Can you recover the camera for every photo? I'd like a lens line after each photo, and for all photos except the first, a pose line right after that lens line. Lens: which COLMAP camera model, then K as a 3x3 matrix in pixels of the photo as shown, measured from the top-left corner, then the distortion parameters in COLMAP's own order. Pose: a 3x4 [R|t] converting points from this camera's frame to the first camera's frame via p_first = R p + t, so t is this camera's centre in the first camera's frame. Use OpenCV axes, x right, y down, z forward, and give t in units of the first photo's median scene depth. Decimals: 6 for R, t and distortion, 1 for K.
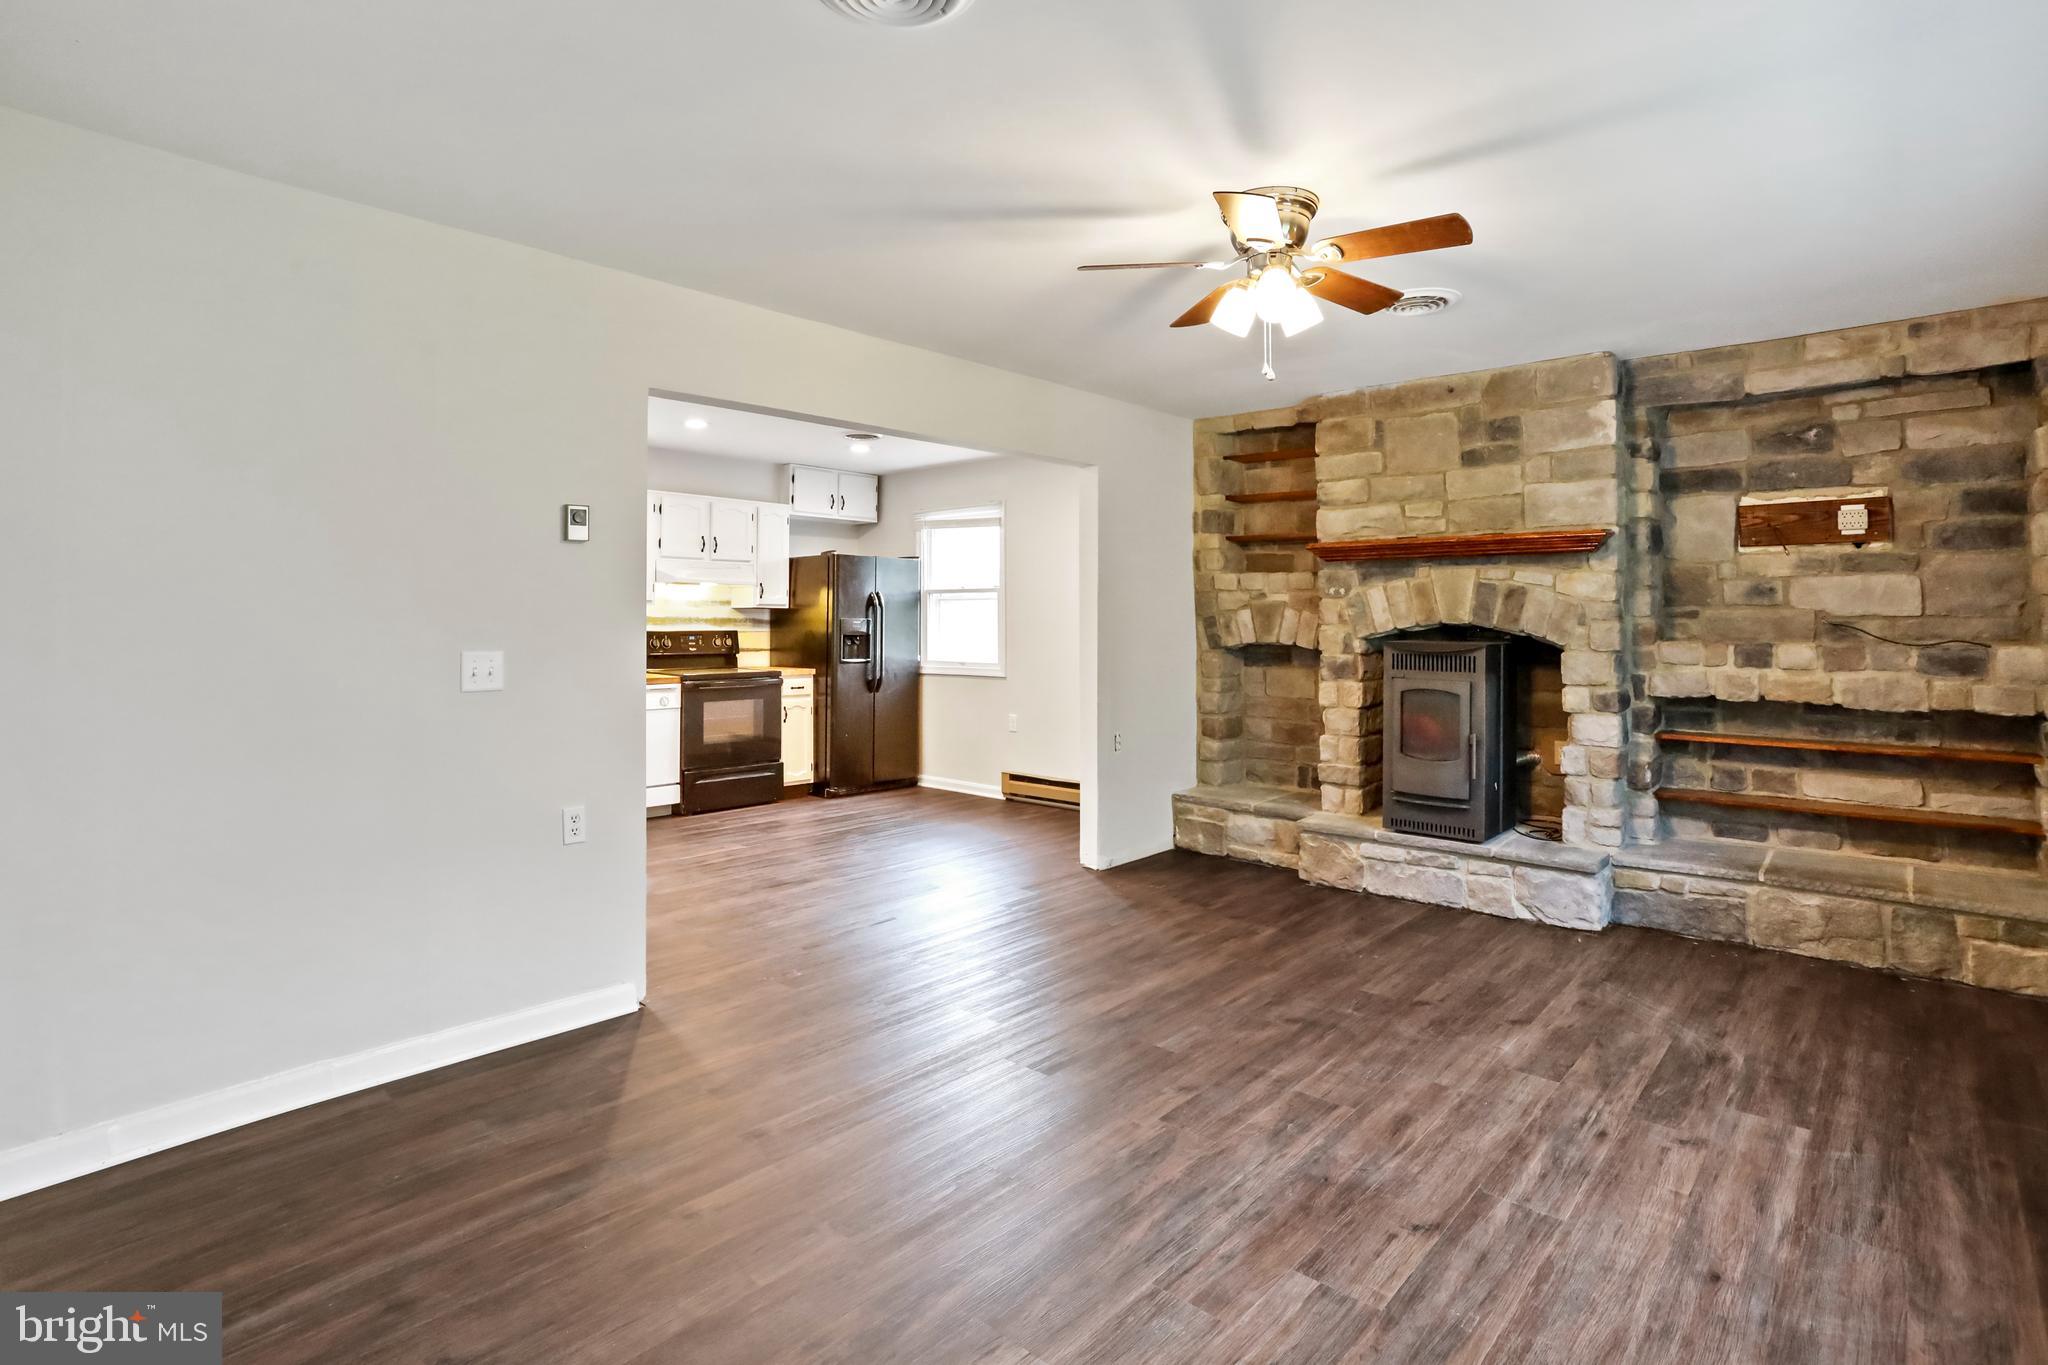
lens RADIAL K [[1000.0, 0, 1016.5], [0, 1000.0, 604.1], [0, 0, 1]] dist [-0.045999, 0.012443]
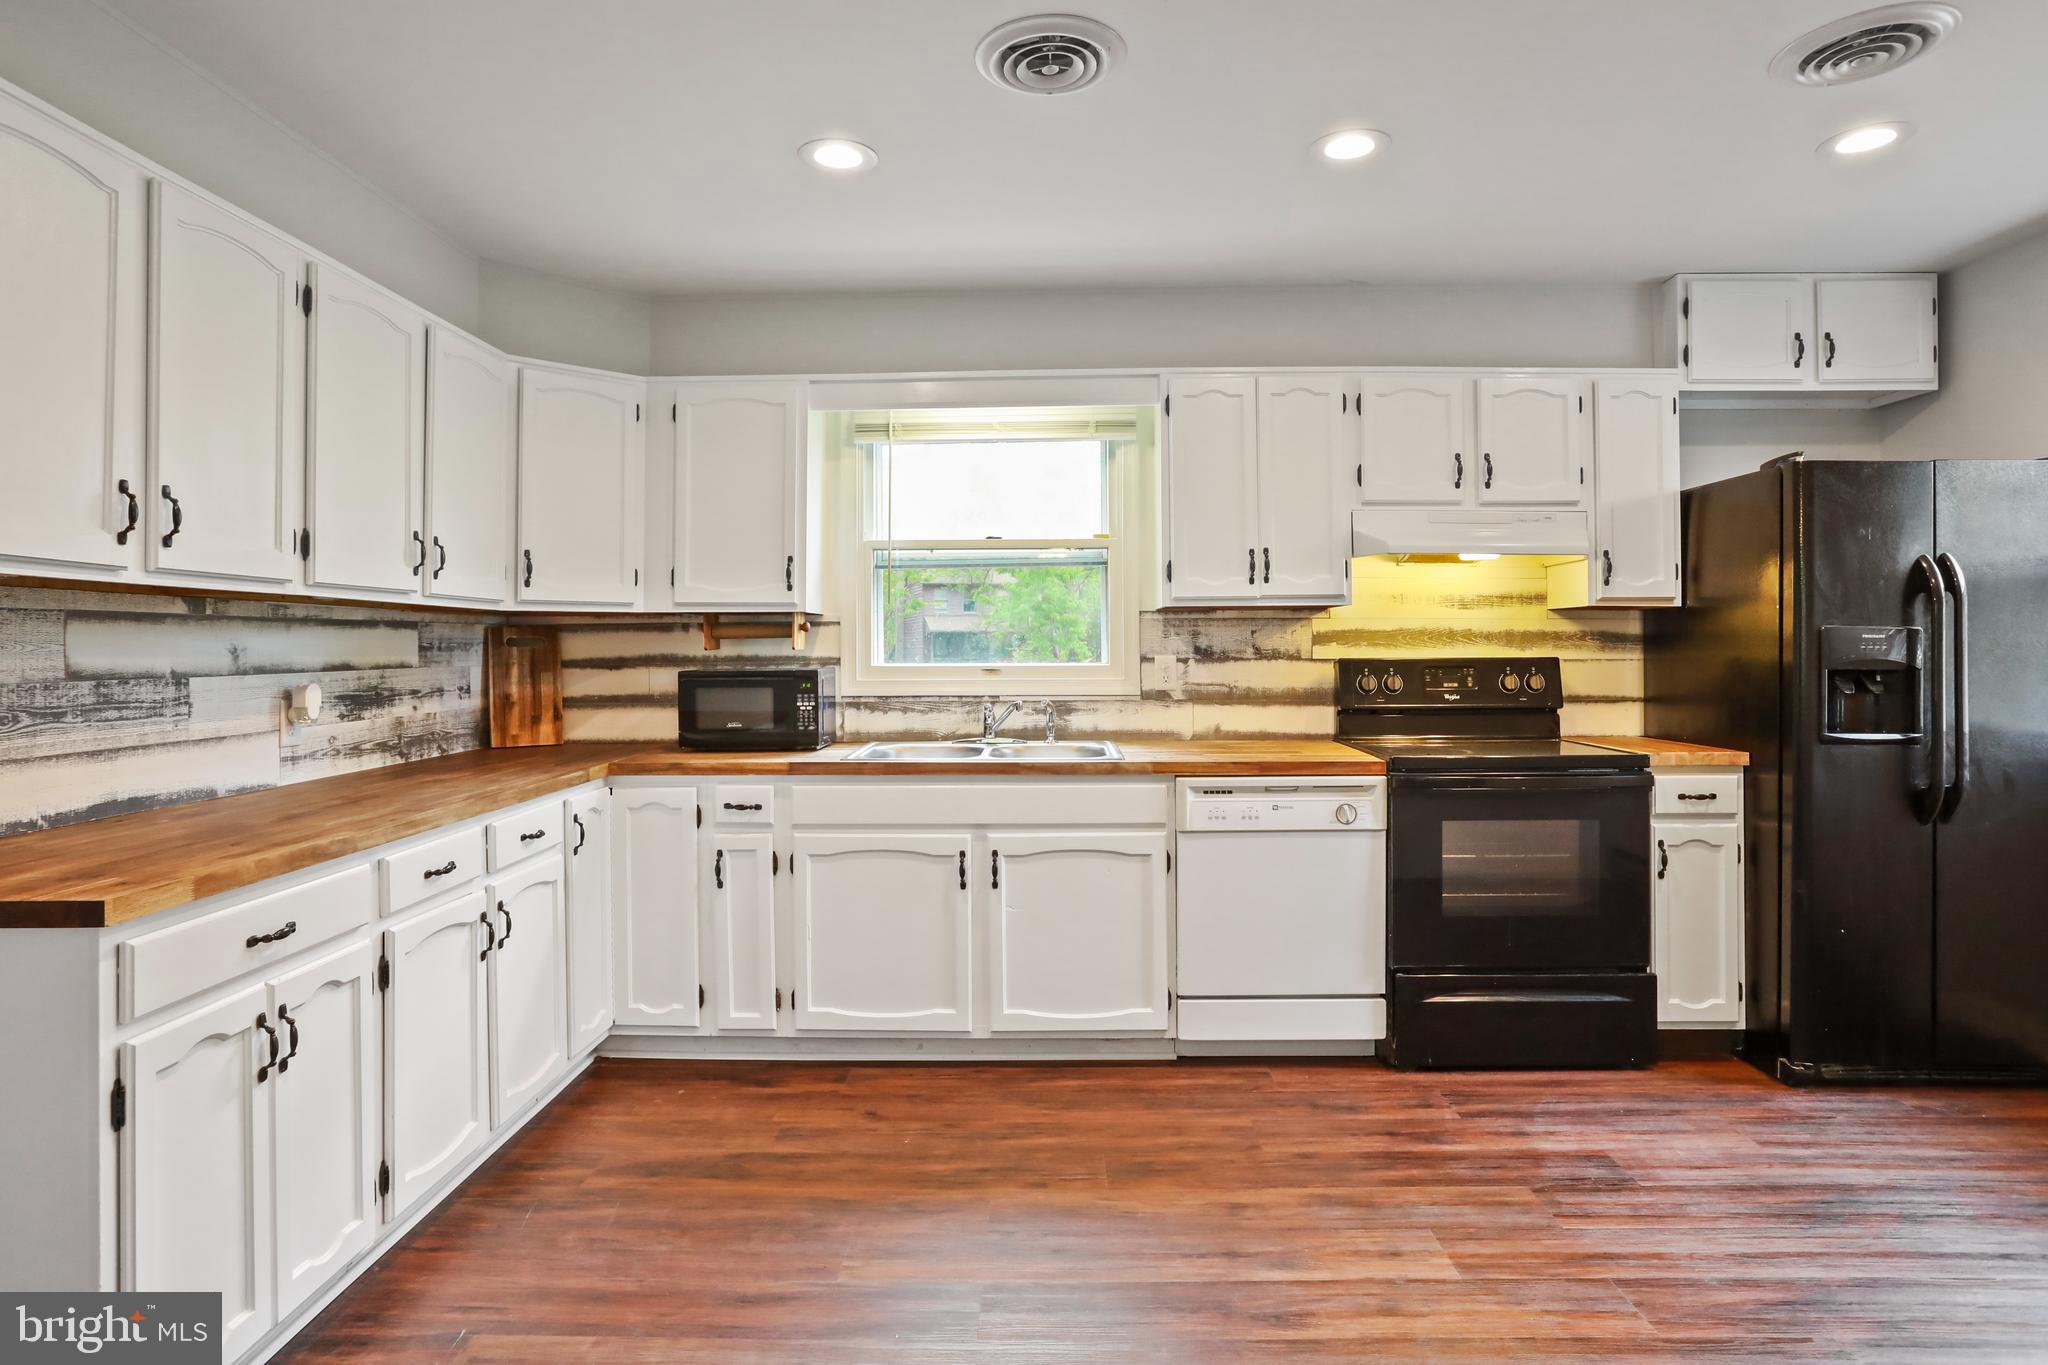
lens RADIAL K [[1094.1, 0, 1025.7], [0, 1094.1, 643.8], [0, 0, 1]] dist [-0.047254, 0.017836]
pose [[0.656321, -0.009175, -0.754426, -0.067279], [0.019677, 0.999794, 0.004959, 0.013441], [0.754225, -0.018100, 0.656366, 0.509912]]
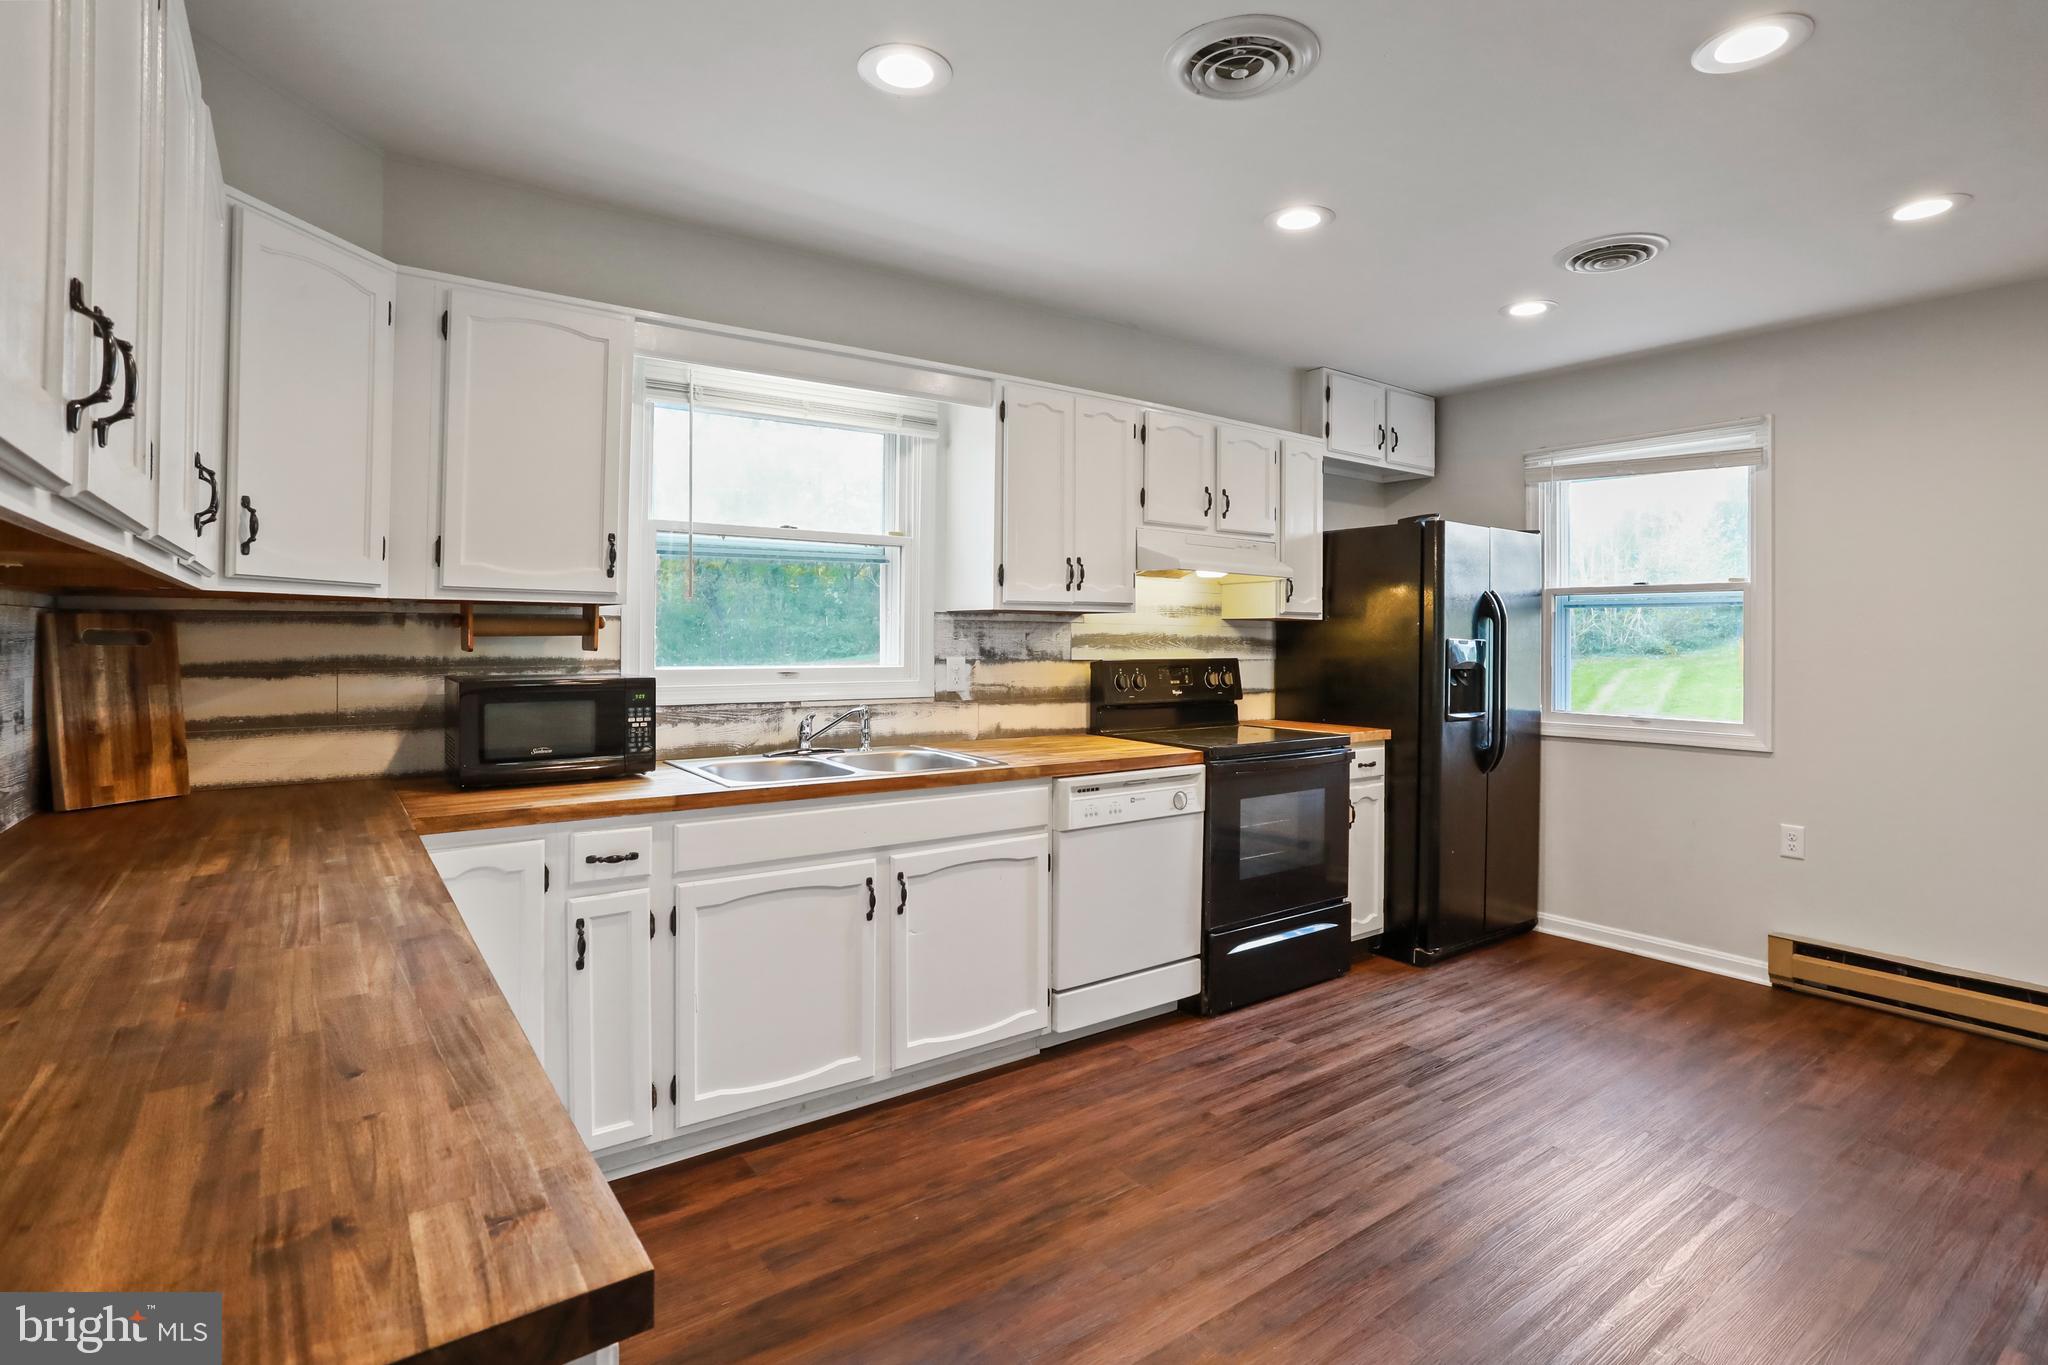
lens RADIAL K [[1000.0, 0, 1037.3], [0, 1000.0, 638.1], [0, 0, 1]] dist [-0.045999, 0.012443]
pose [[0.979068, 0.002815, -0.203513, -0.290103], [0.000417, 0.999874, 0.015839, 0.005904], [0.203532, -0.015592, 0.978944, 0.437176]]
